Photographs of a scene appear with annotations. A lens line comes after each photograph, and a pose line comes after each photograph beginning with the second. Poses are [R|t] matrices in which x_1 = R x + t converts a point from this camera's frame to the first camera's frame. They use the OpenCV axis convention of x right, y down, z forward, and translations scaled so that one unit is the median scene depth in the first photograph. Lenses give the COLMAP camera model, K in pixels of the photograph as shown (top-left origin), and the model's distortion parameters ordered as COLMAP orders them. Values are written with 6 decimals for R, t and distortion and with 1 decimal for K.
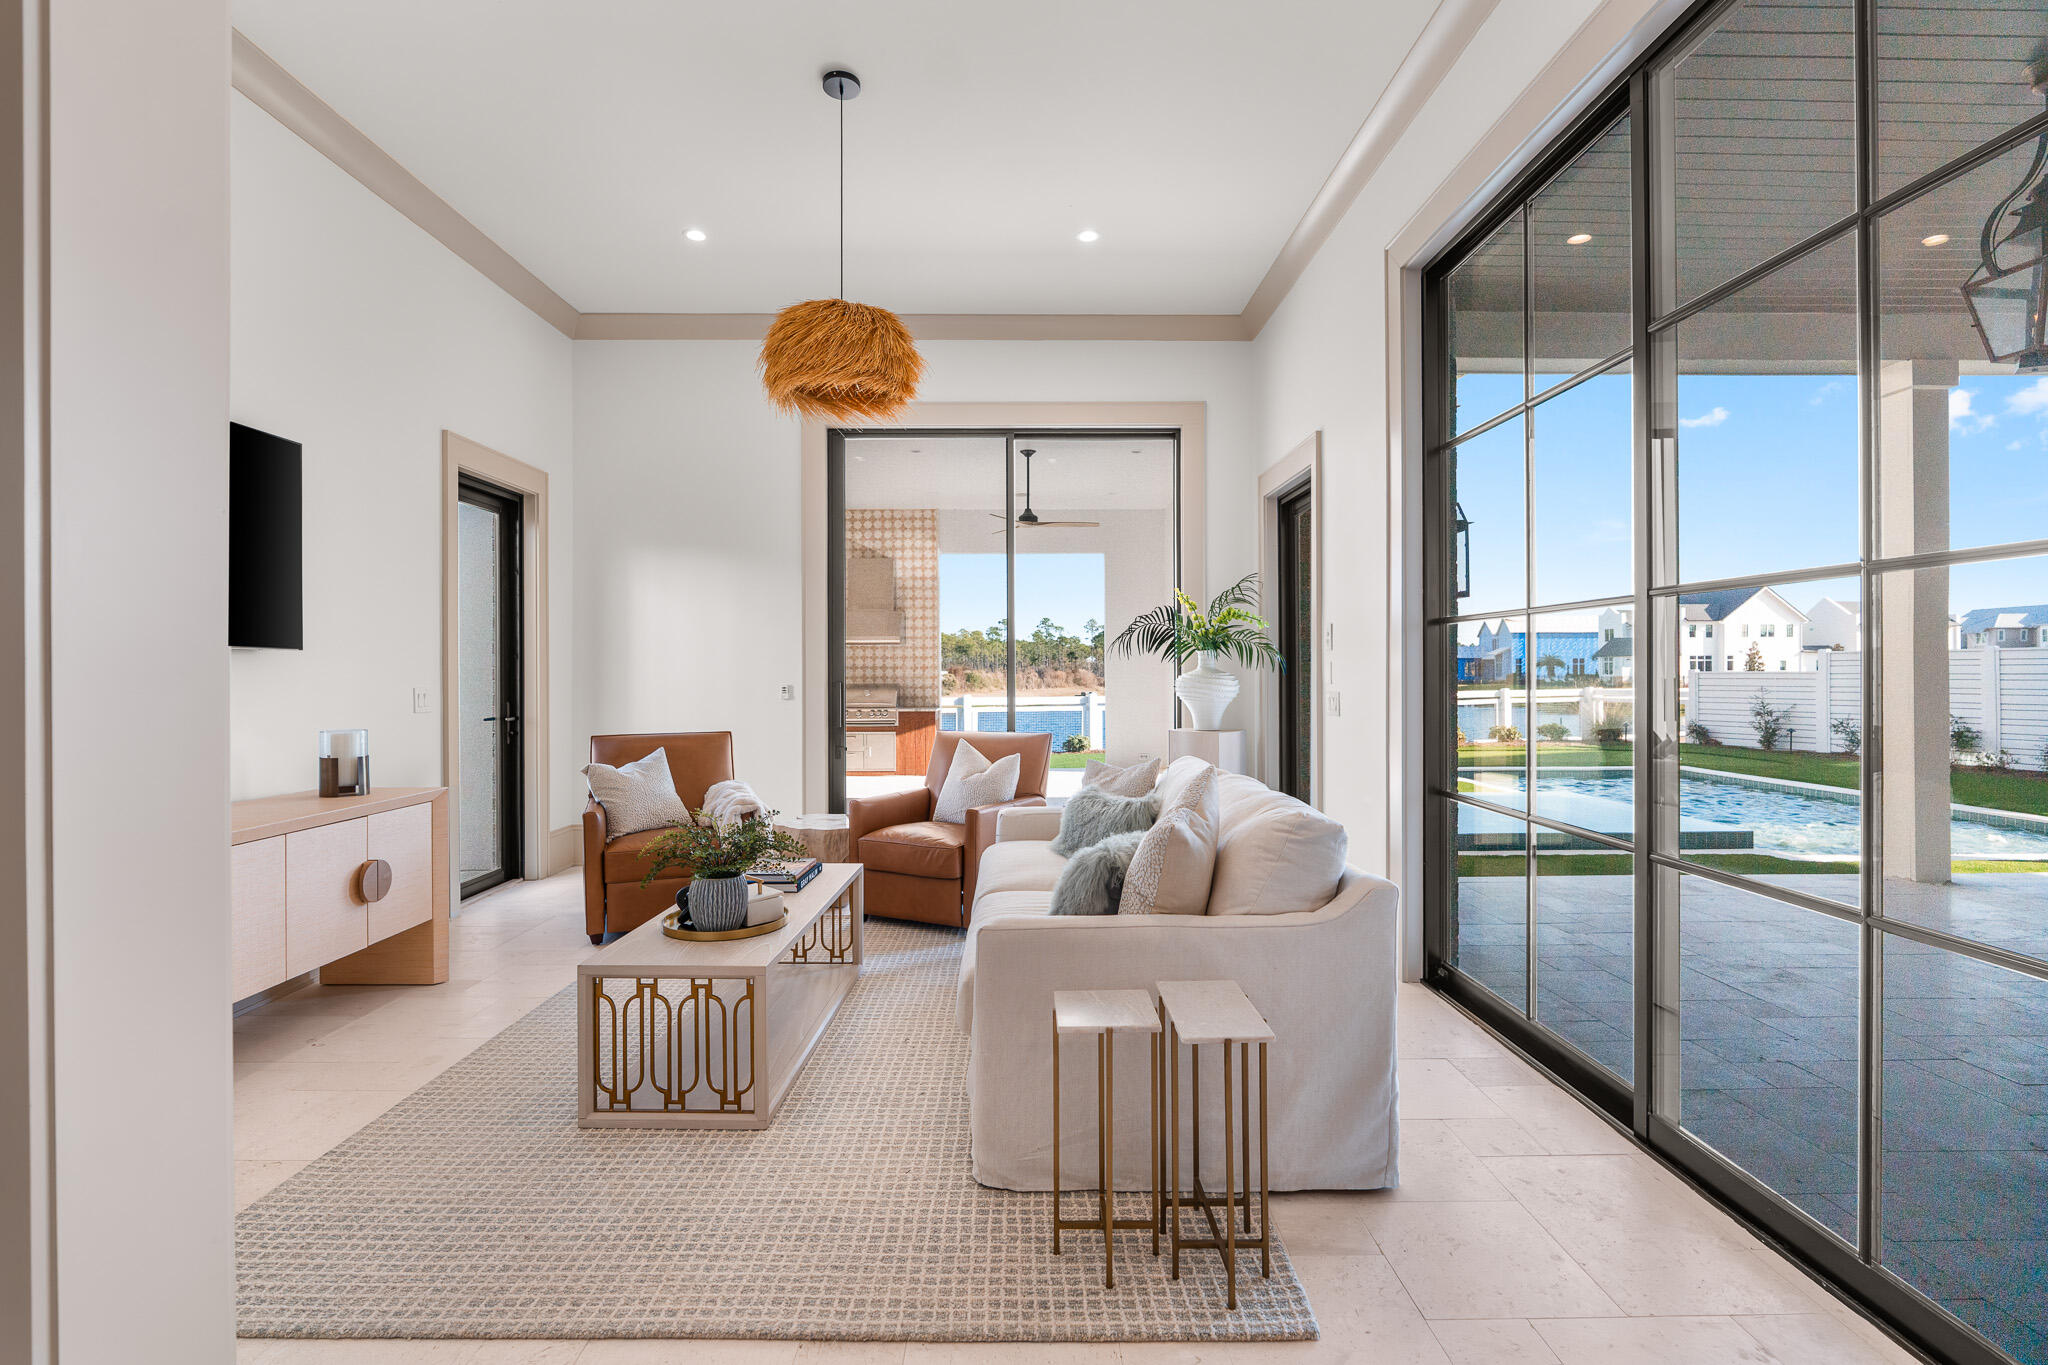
lens RADIAL K [[919.3, 0, 1011.1], [0, 919.3, 676.1], [0, 0, 1]] dist [-0.009262, 0.001134]
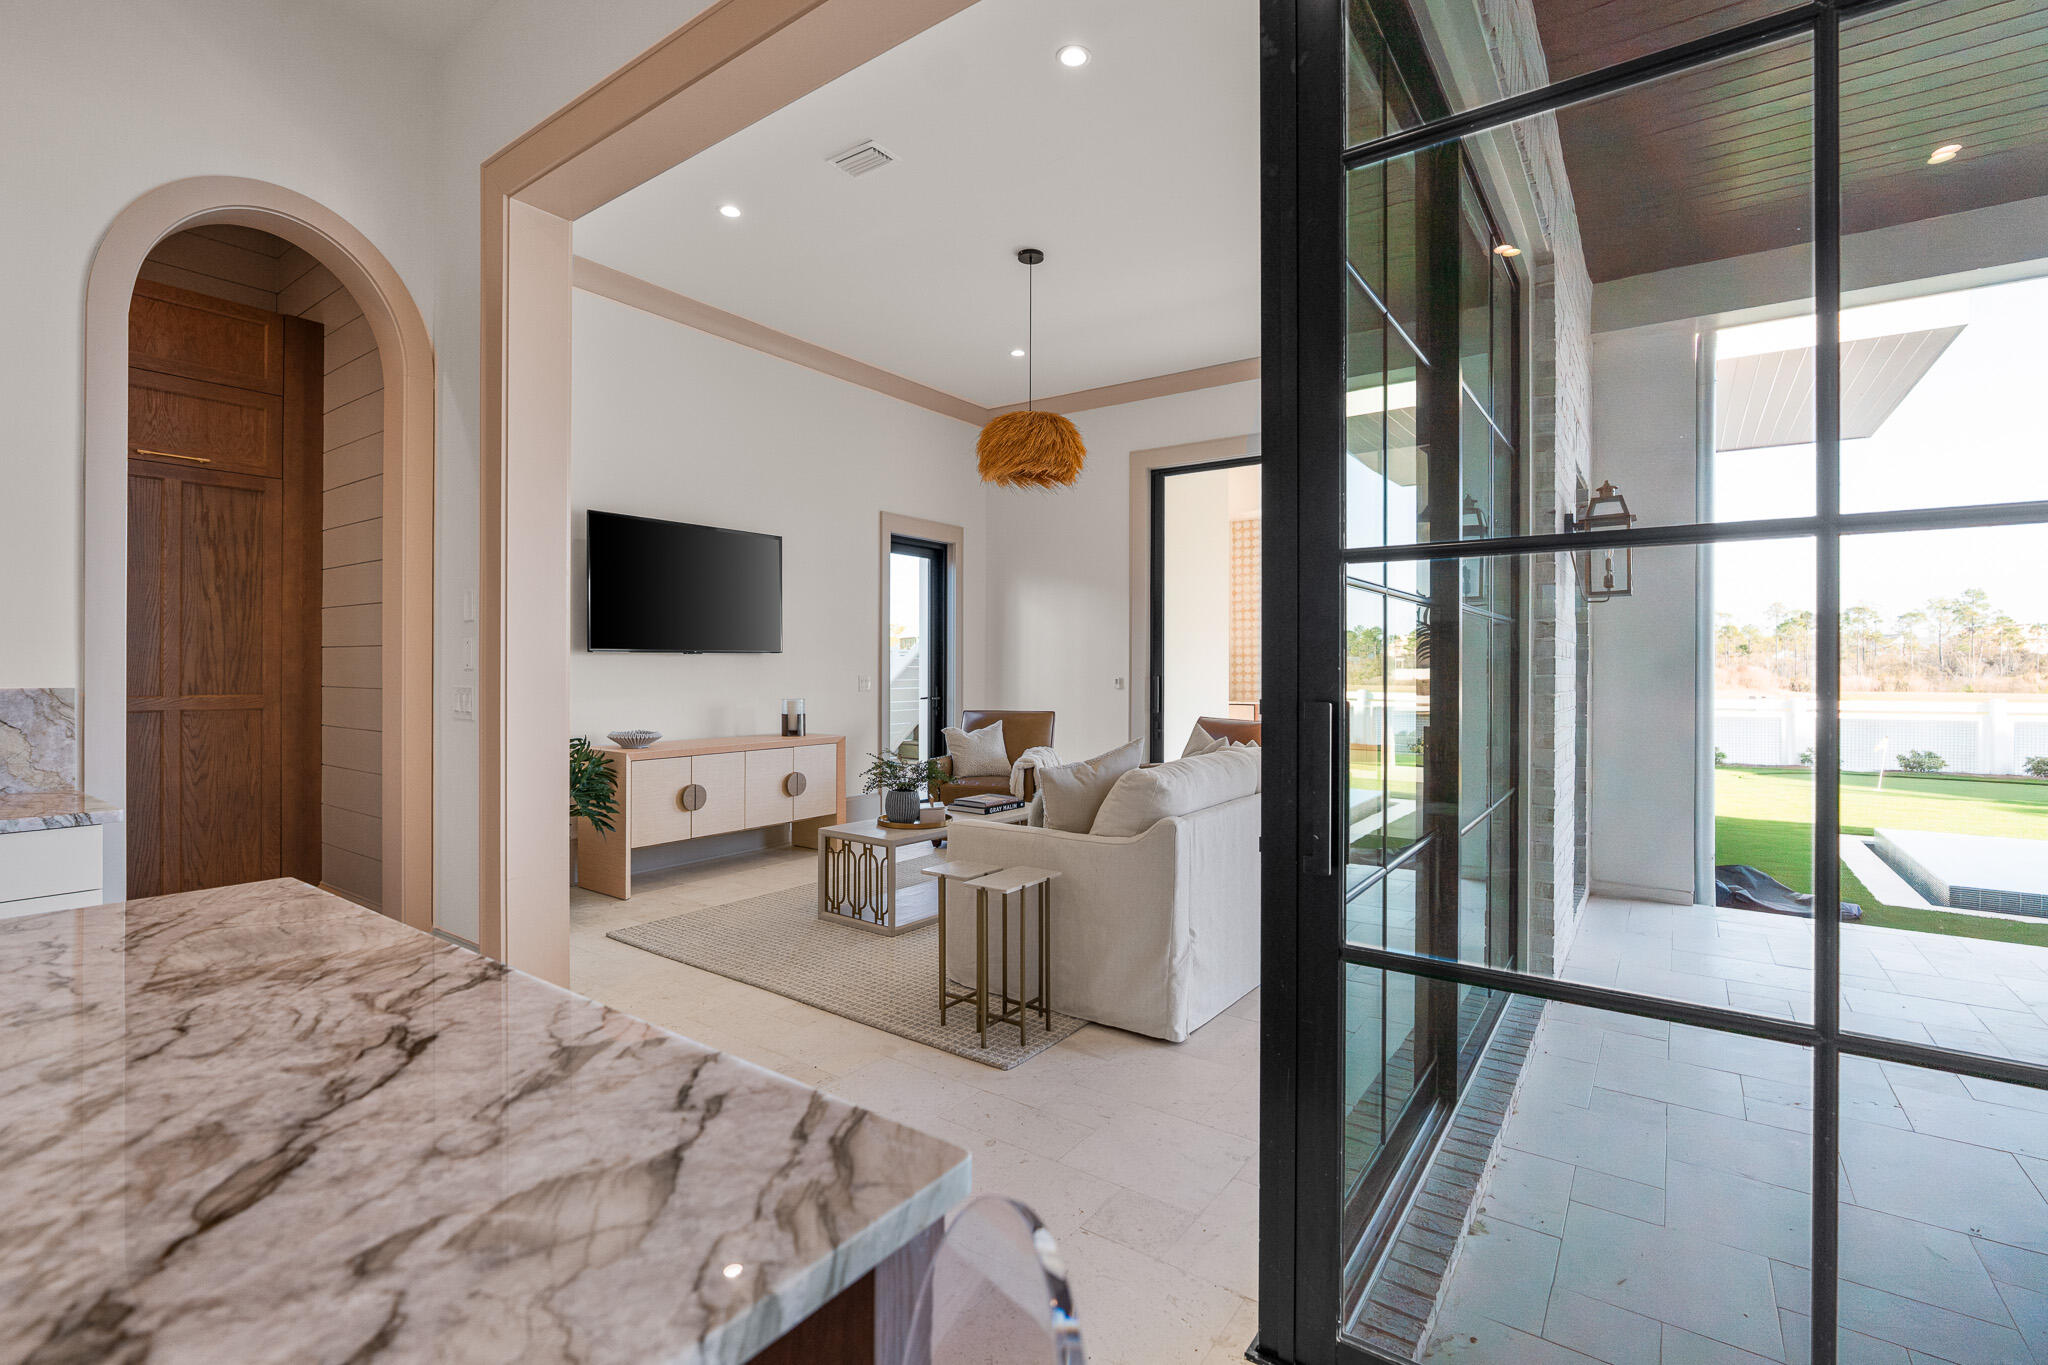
lens RADIAL K [[919.3, 0, 1011.1], [0, 919.3, 676.1], [0, 0, 1]] dist [-0.009262, 0.001134]
pose [[0.800633, 0.011037, -0.599054, 0.663433], [-0.008285, 0.999939, 0.007349, -0.000781], [0.599098, -0.000921, 0.800675, -0.161338]]
